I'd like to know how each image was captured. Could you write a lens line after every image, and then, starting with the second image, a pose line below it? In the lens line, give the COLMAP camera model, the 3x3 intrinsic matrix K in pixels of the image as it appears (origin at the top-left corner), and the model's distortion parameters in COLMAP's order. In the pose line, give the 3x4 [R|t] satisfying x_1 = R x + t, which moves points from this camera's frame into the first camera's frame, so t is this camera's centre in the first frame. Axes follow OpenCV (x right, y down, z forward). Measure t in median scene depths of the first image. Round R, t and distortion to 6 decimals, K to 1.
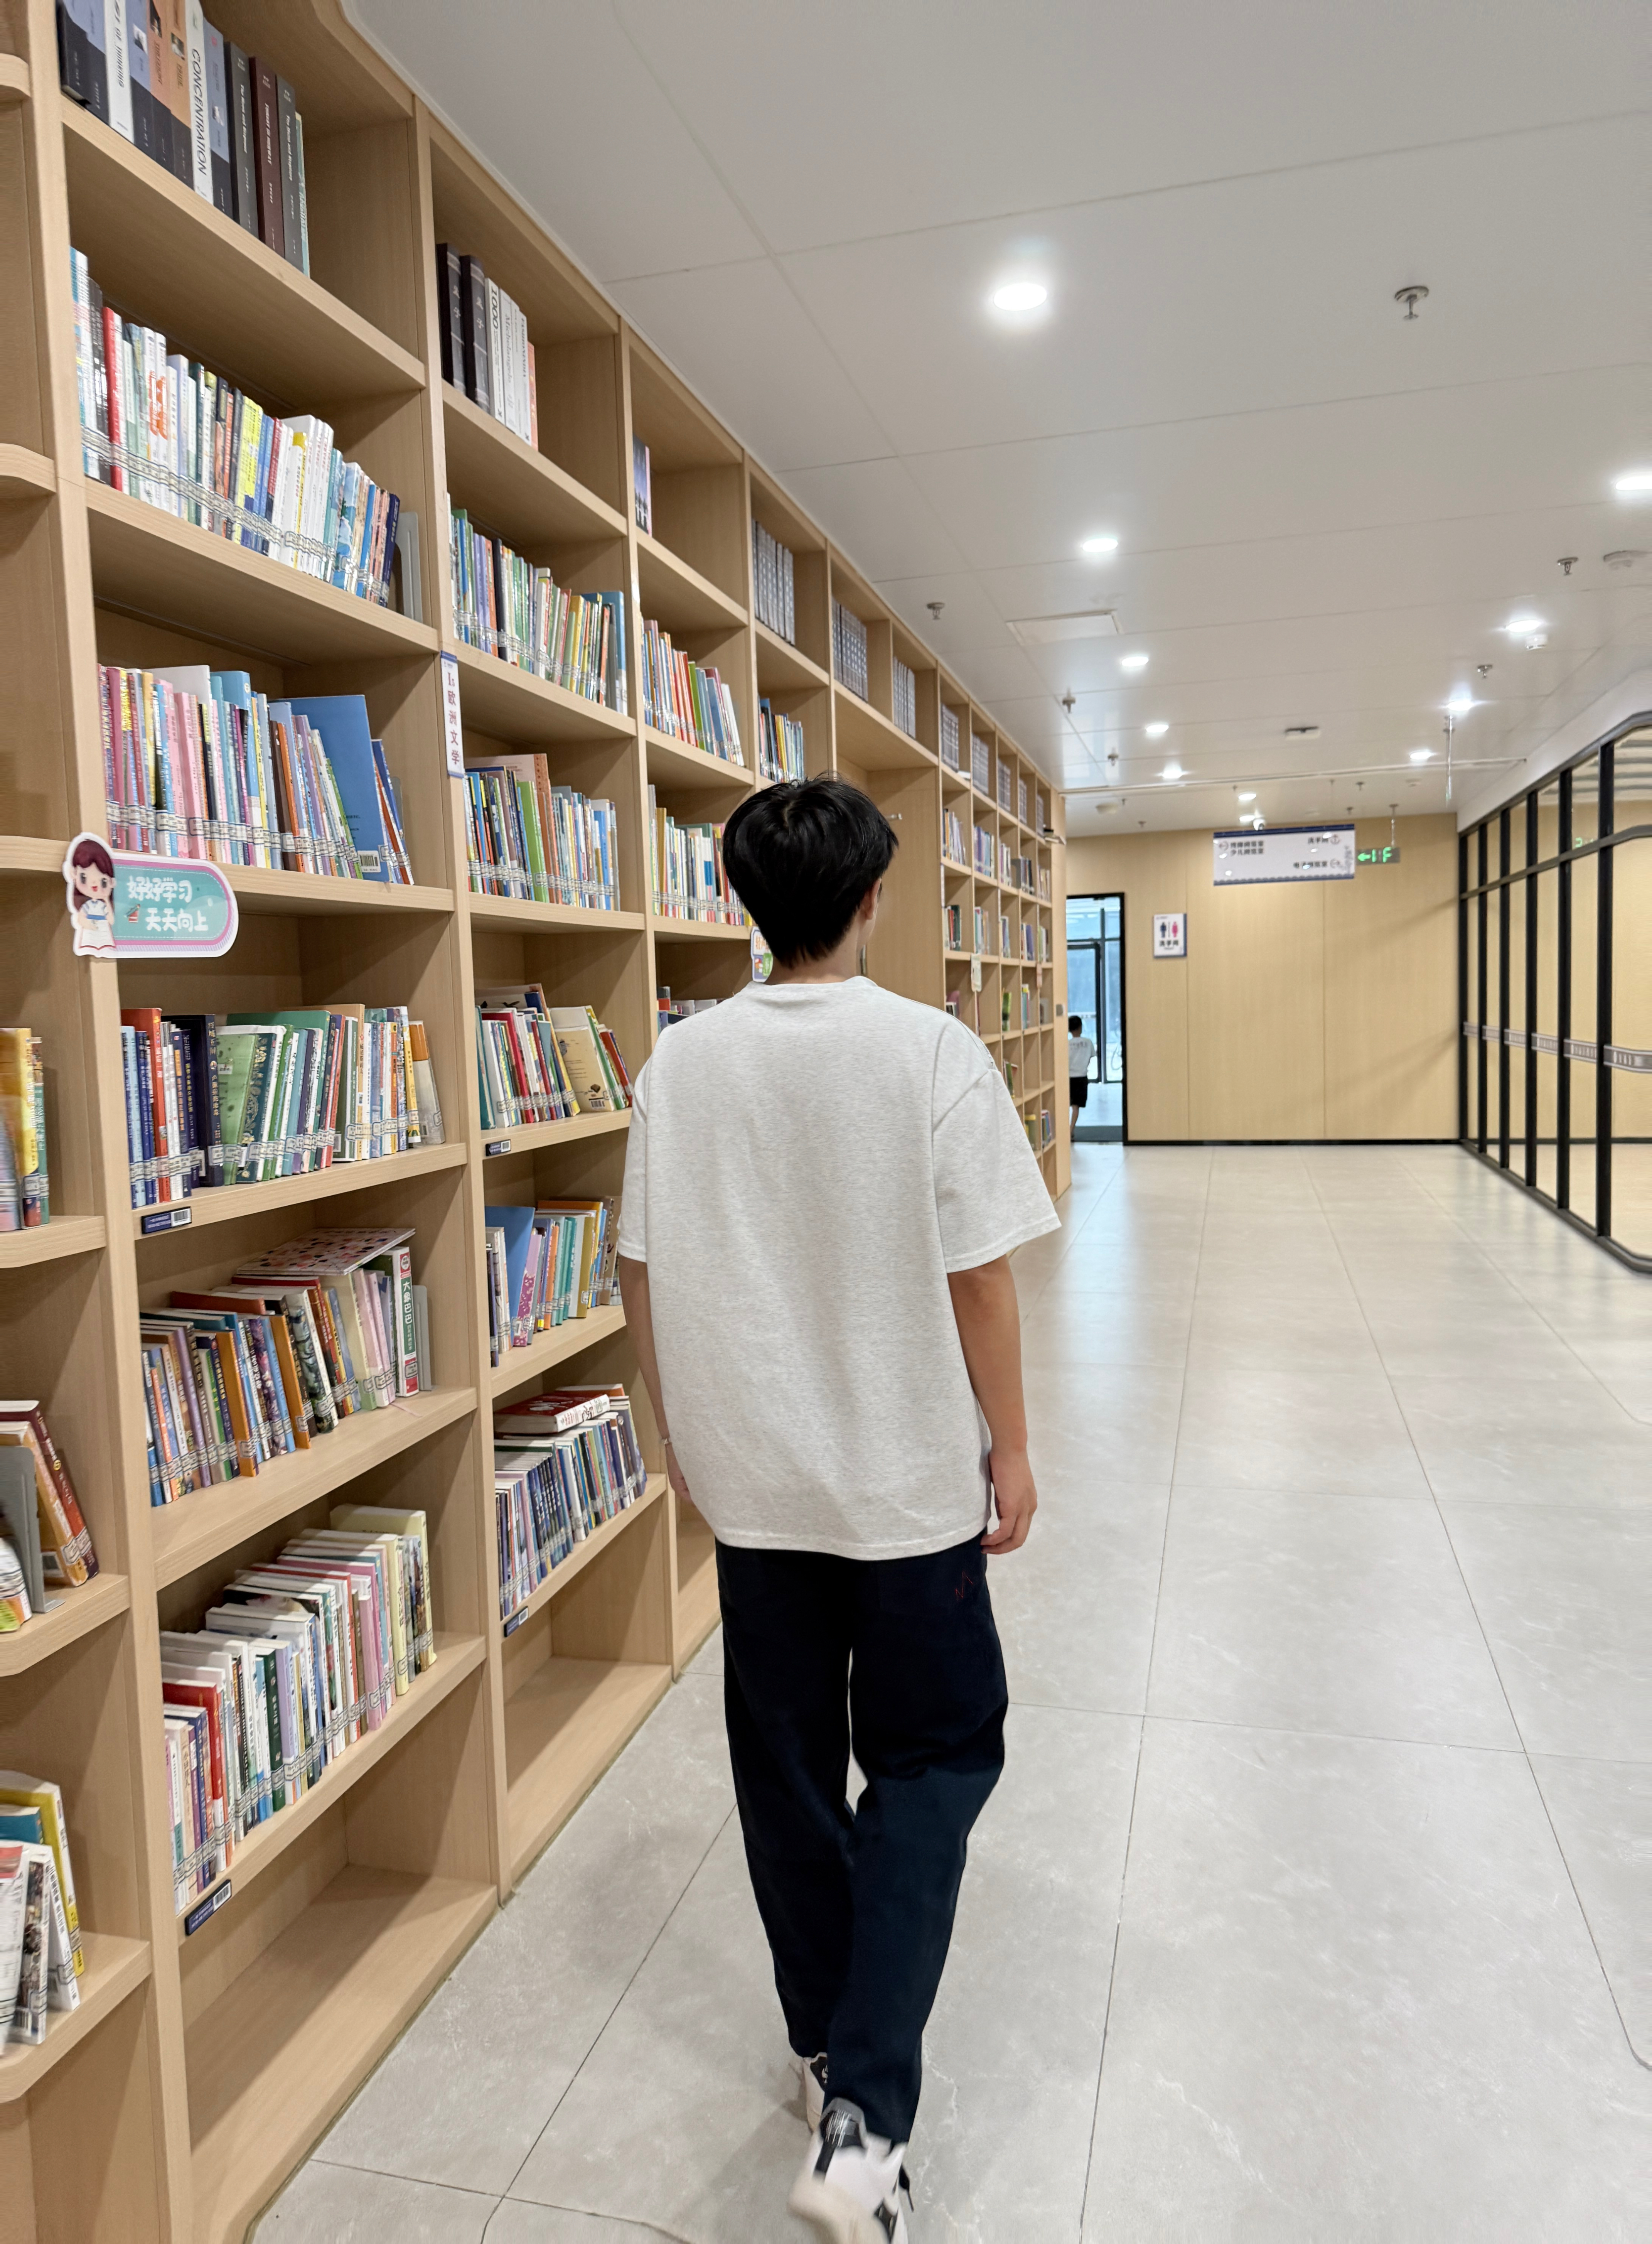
lens RADIAL K [[1817.4, 0, 829.0], [0, 1817.4, 1168.6], [0, 0, 1]] dist [0.118775, -0.168425]
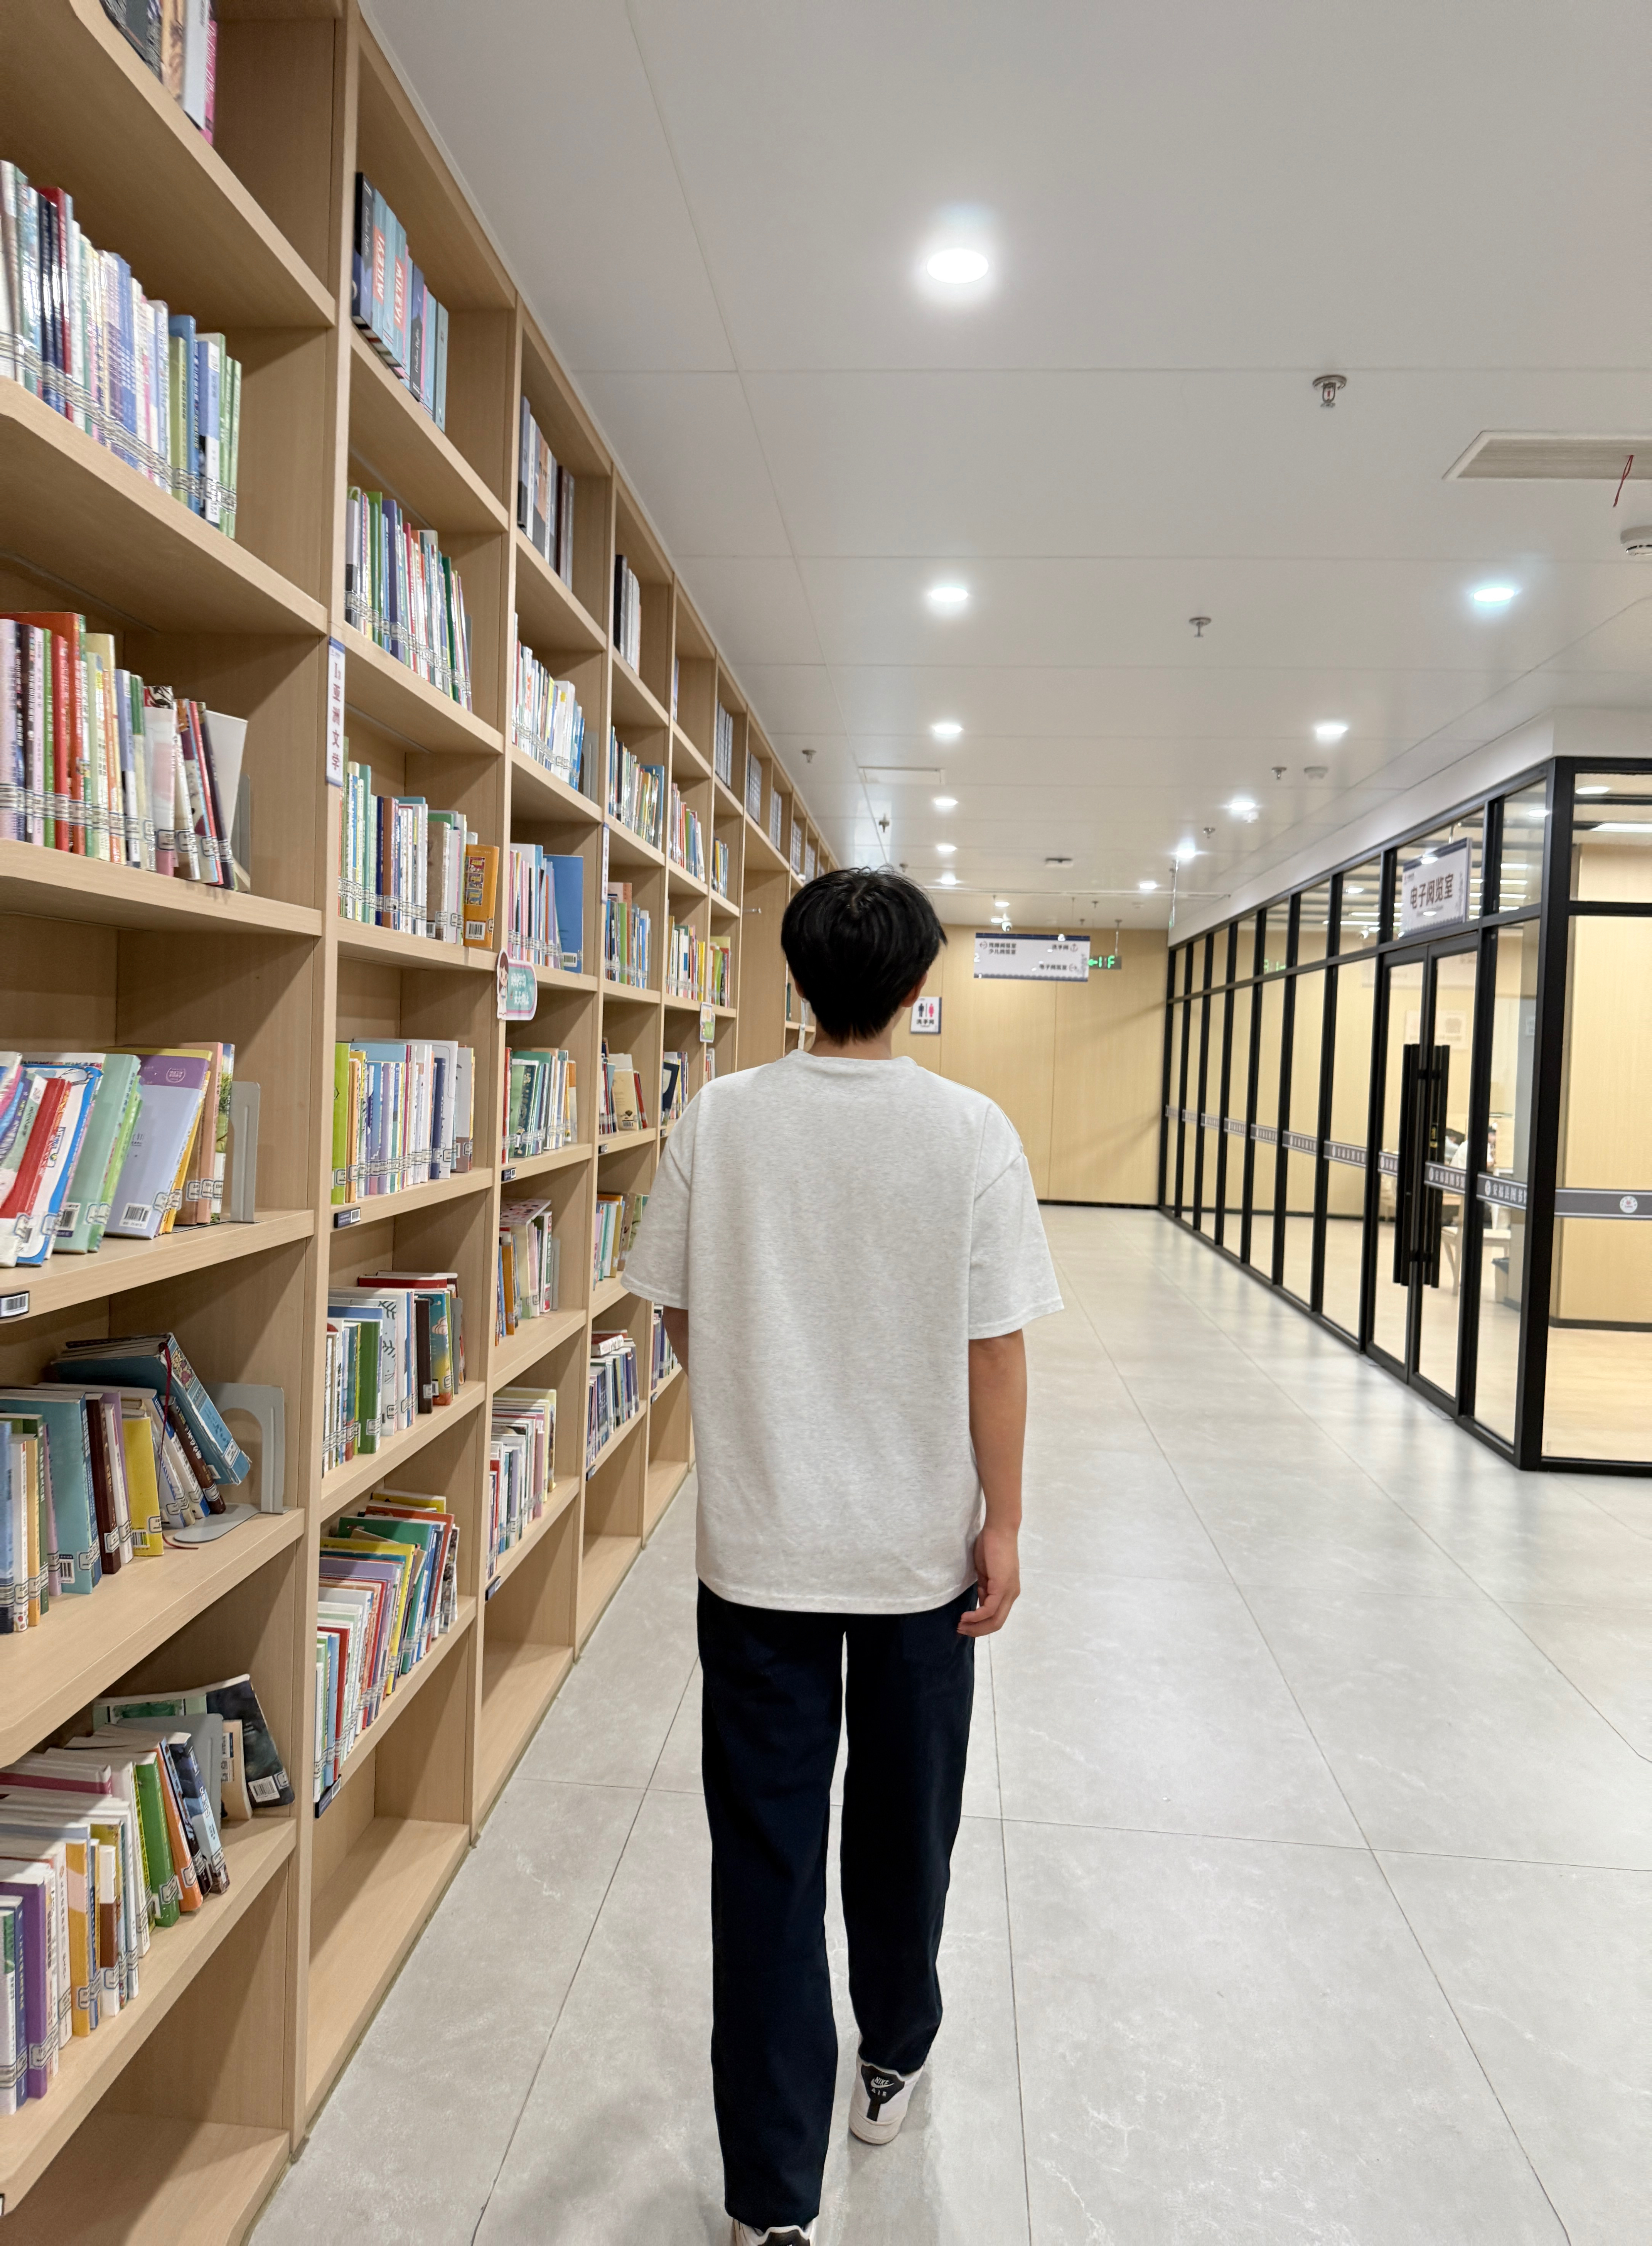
lens RADIAL K [[1819.0, 0, 829.0], [0, 1819.0, 1169.6], [0, 0, 1]] dist [0.118775, -0.168425]
pose [[0.984532, 0.058419, 0.165177, -0.178826], [-0.053663, 0.998010, -0.033112, 0.032639], [-0.166783, 0.023736, 0.985708, -0.357223]]
